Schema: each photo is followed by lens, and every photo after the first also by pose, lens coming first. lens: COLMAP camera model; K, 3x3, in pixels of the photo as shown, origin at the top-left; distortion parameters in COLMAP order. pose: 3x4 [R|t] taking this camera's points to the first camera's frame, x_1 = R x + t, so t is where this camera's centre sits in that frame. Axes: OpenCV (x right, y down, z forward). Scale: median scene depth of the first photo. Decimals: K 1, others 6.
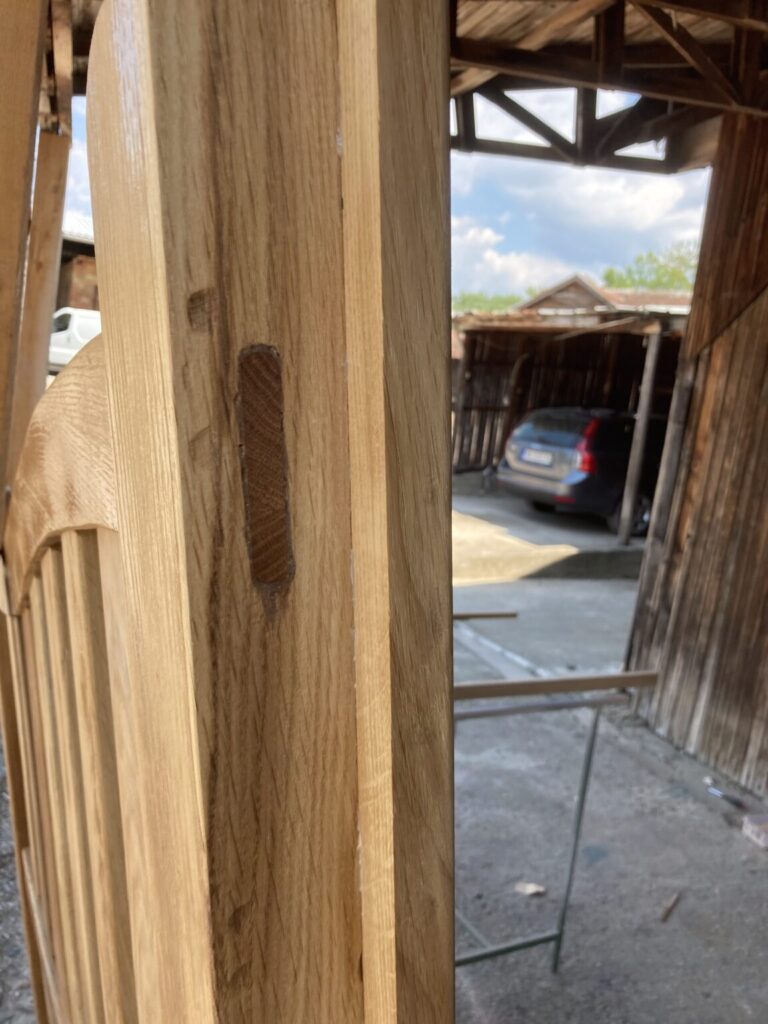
lens RADIAL K [[856.0, 0, 384.0], [0, 856.0, 512.0], [0, 0, 1]] dist [0.003823, -0.064875]
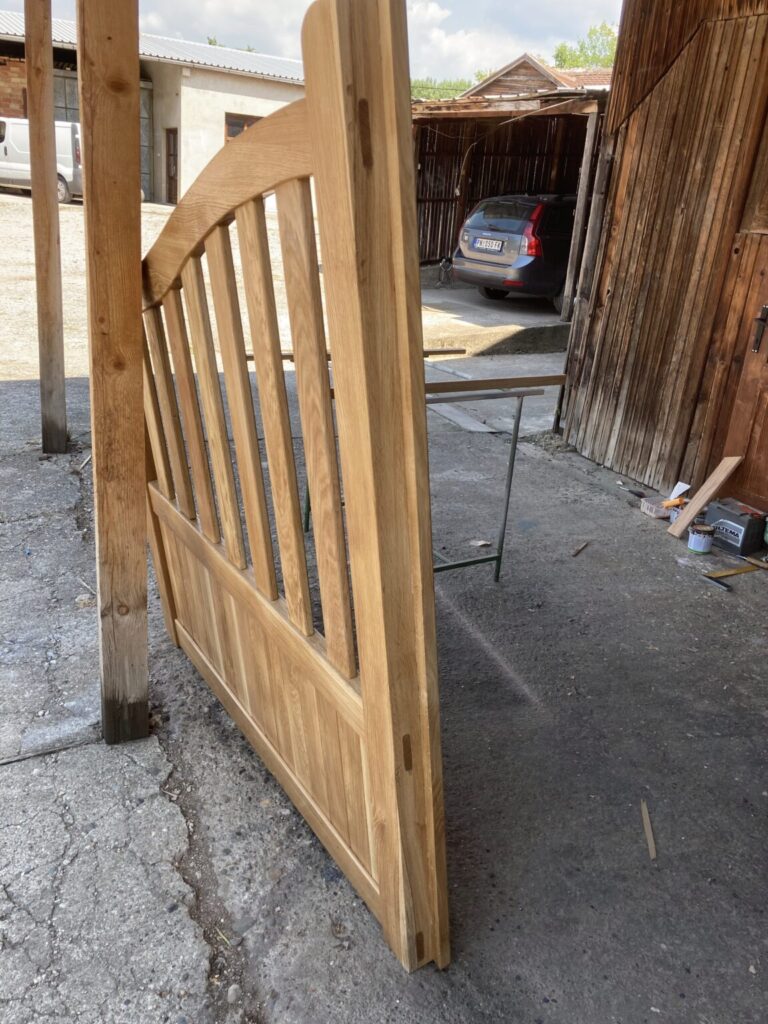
lens RADIAL K [[847.5, 0, 384.0], [0, 847.5, 512.0], [0, 0, 1]] dist [0.009975, 0.004913]
pose [[0.997255, -0.064788, 0.035843, -0.021065], [0.055534, 0.974669, 0.216649, 0.055196], [-0.048971, -0.214064, 0.975591, -0.218524]]
